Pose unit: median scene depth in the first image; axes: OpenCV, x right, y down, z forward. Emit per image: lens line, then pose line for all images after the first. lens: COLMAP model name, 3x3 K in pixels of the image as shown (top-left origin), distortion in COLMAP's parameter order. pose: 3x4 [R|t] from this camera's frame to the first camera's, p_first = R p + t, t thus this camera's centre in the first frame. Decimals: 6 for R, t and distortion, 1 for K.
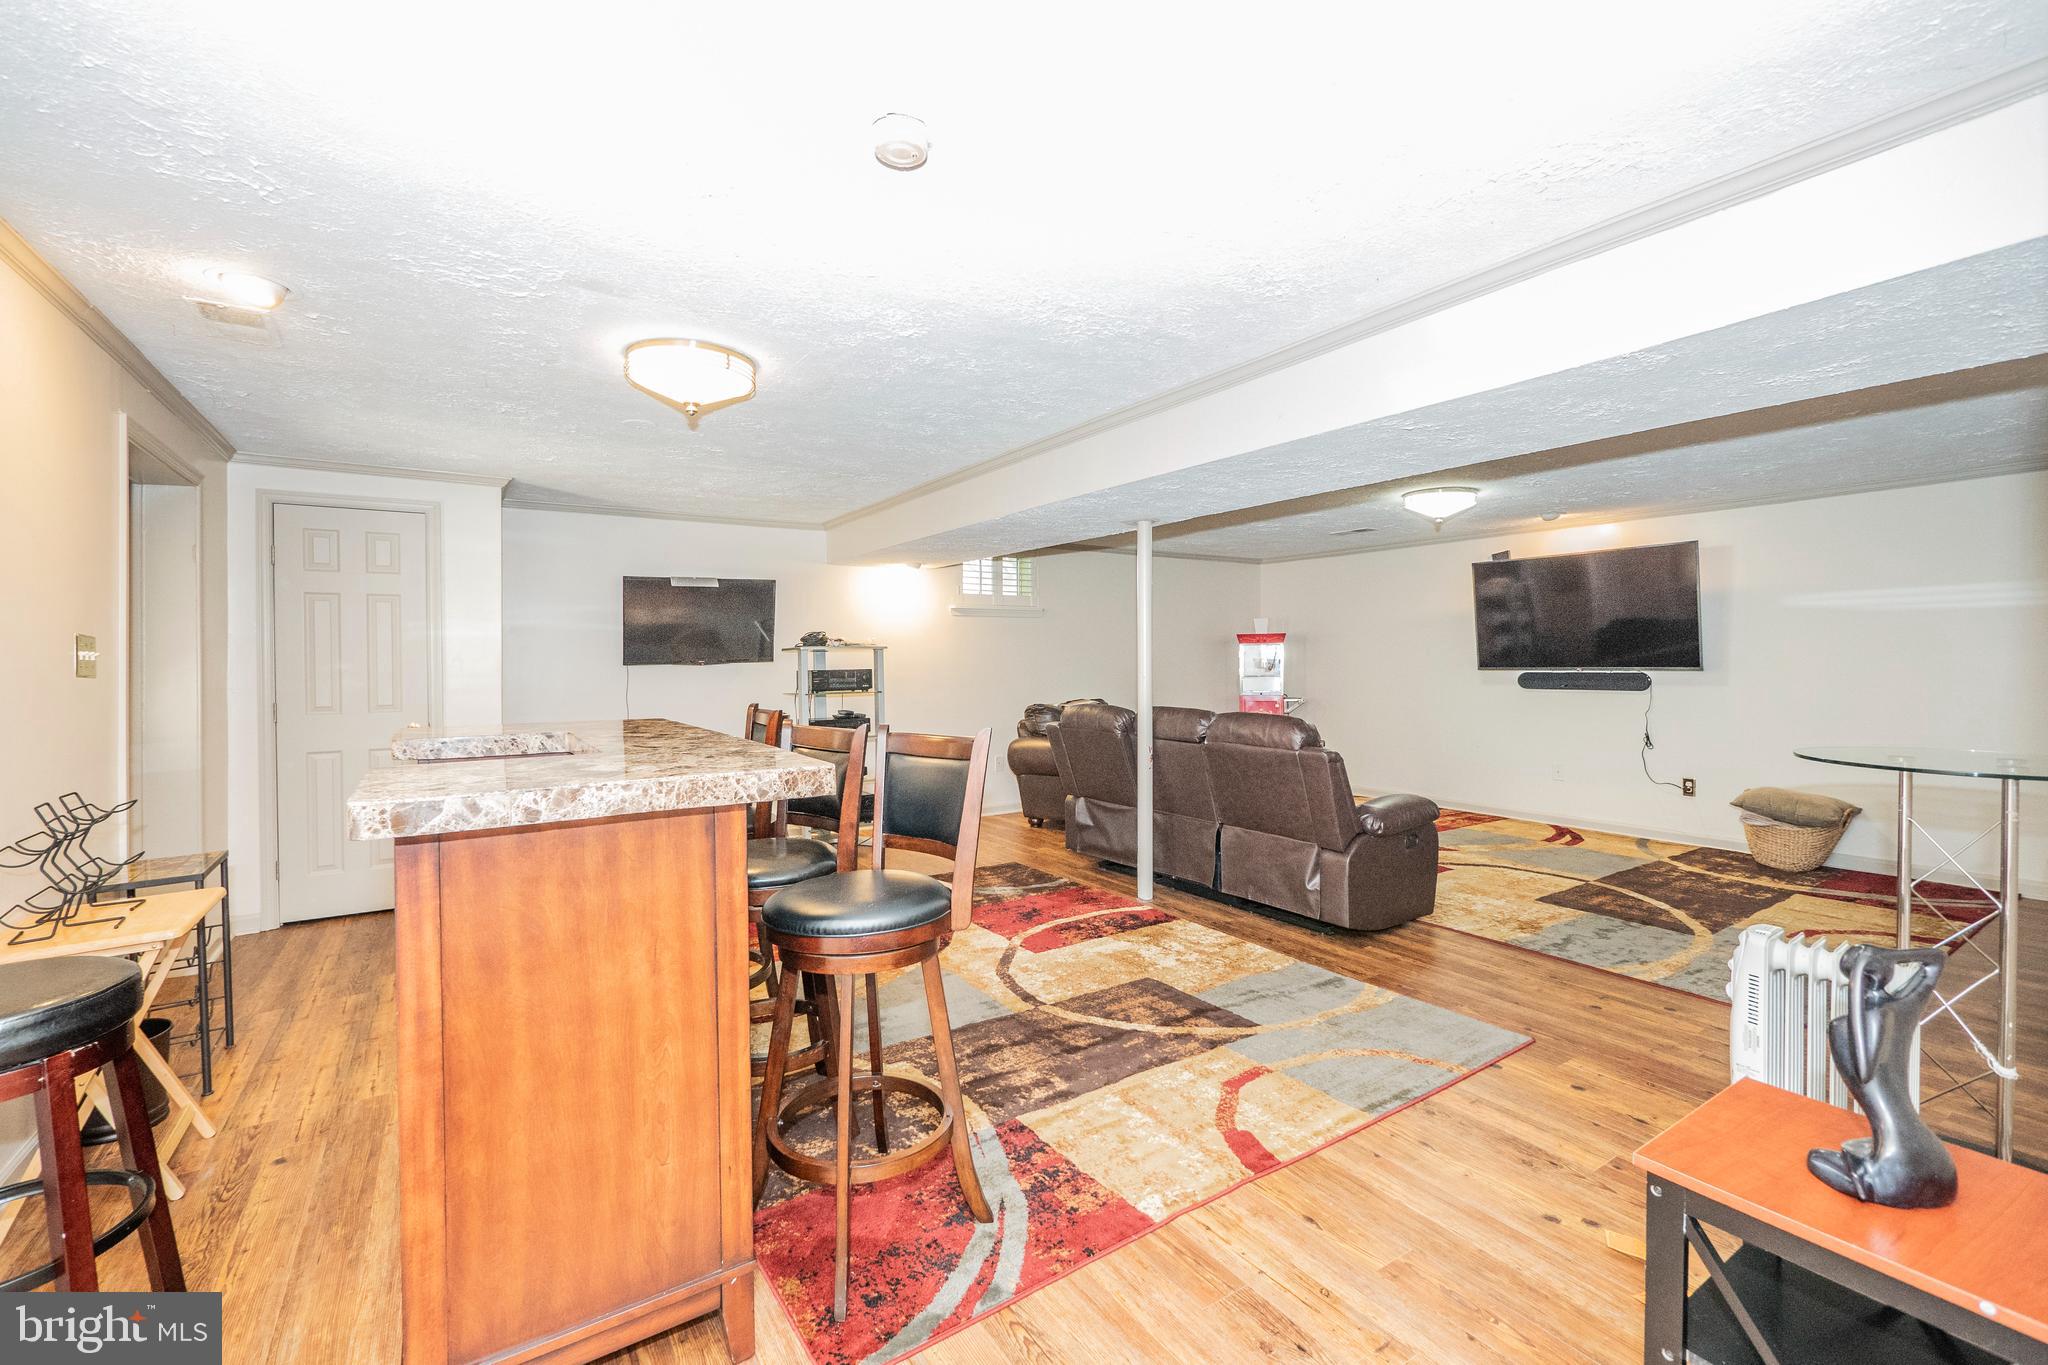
lens RADIAL K [[864.2, 0, 1017.5], [0, 864.2, 668.0], [0, 0, 1]] dist [-0.006887, 0.000376]
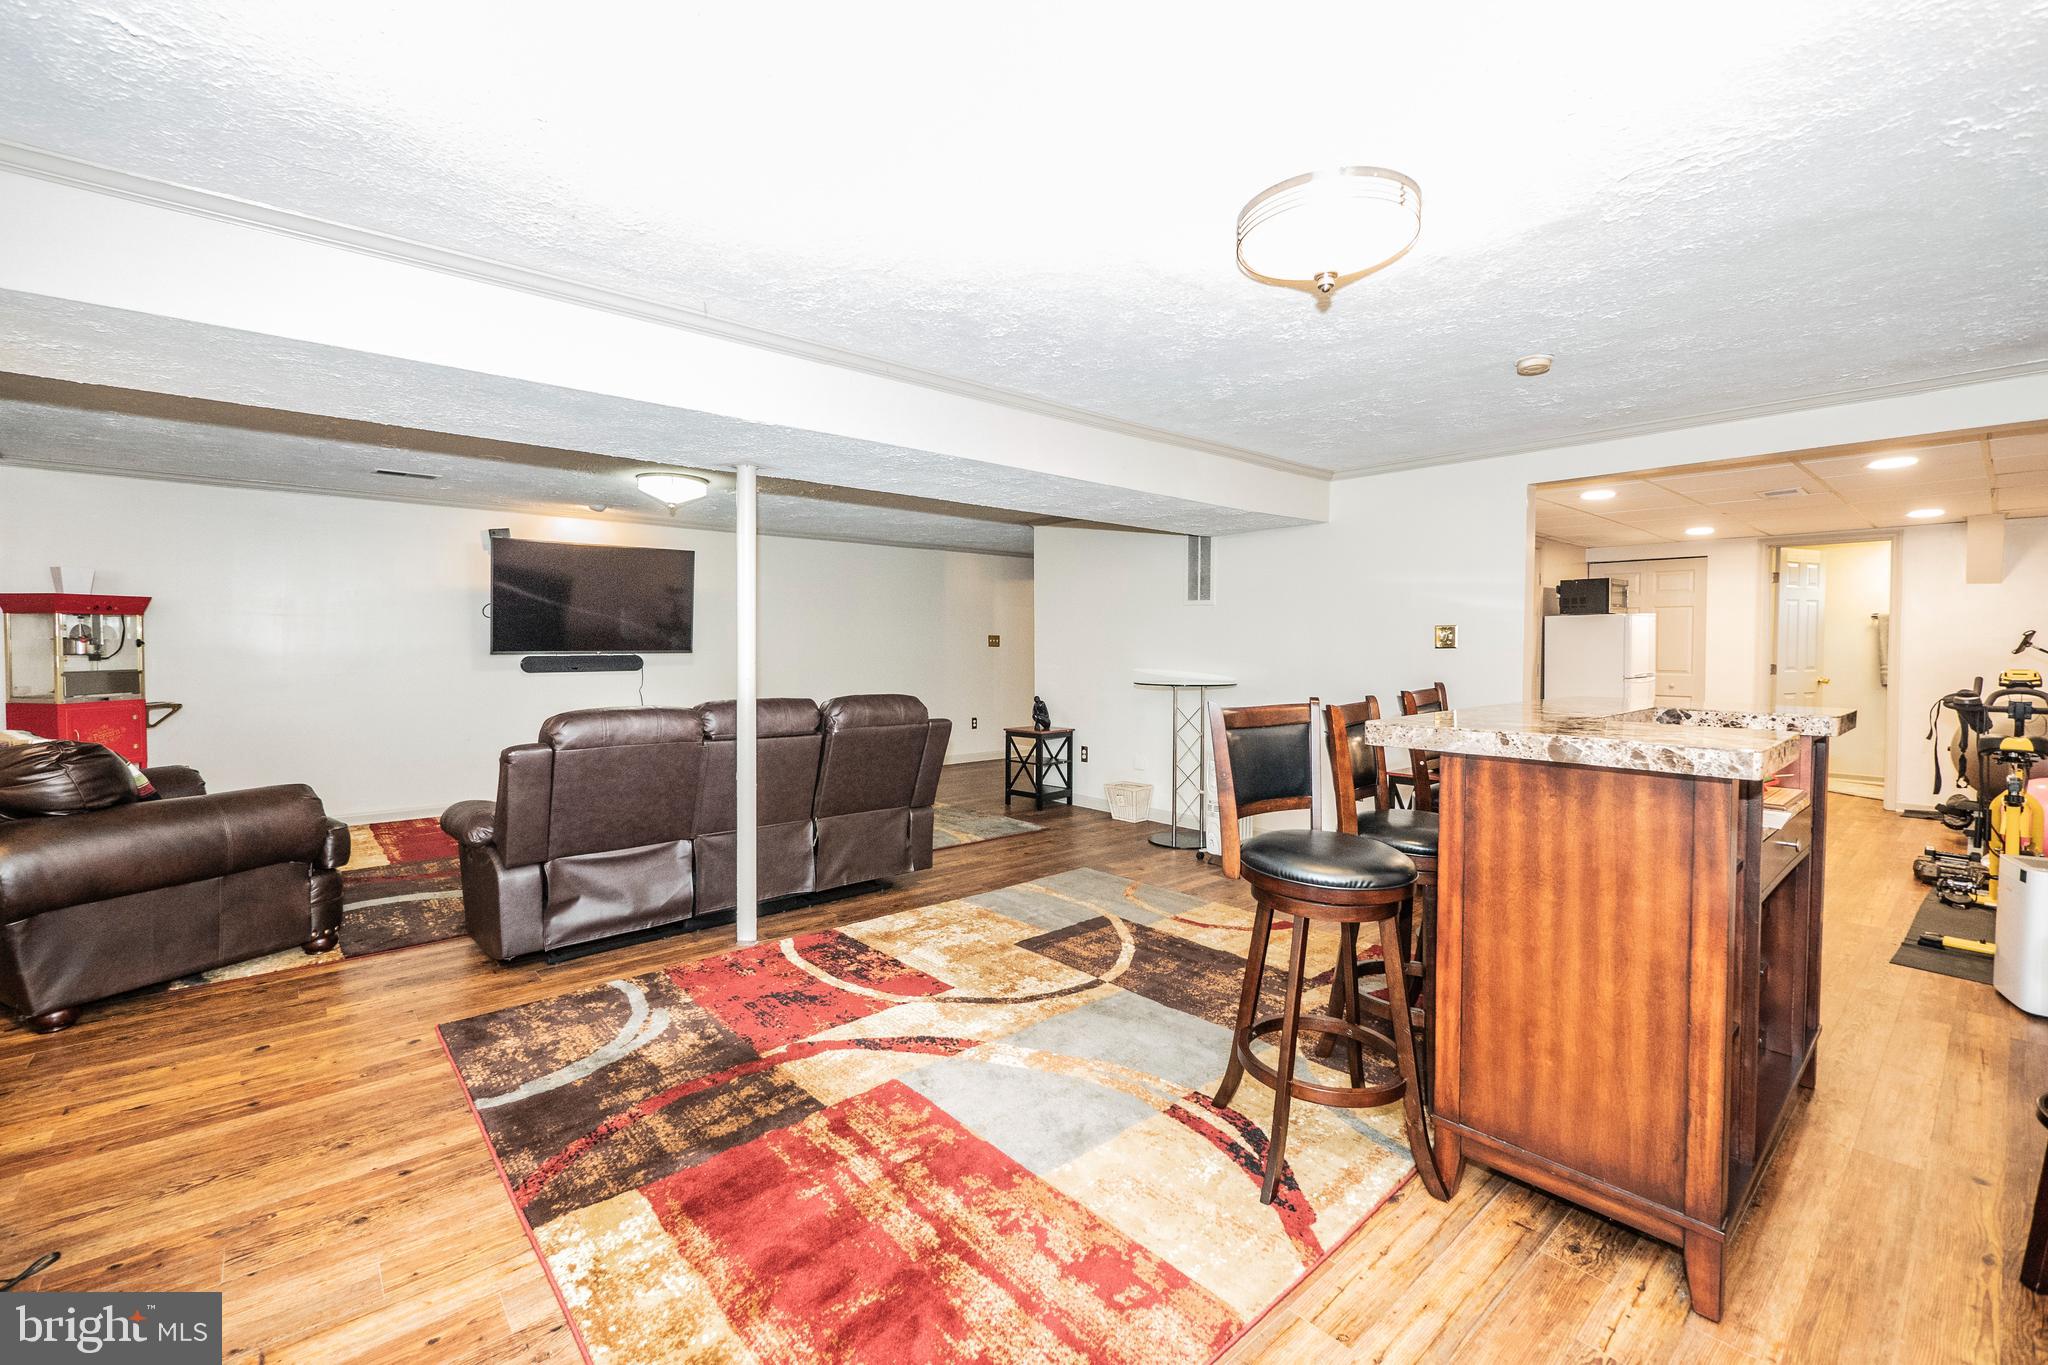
lens RADIAL K [[864.2, 0, 1017.5], [0, 864.2, 668.0], [0, 0, 1]] dist [-0.006887, 0.000376]
pose [[-0.135368, -0.022870, 0.990531, -0.747223], [0.007913, 0.999677, 0.024163, -0.002112], [-0.990764, 0.011109, -0.135144, 0.959792]]
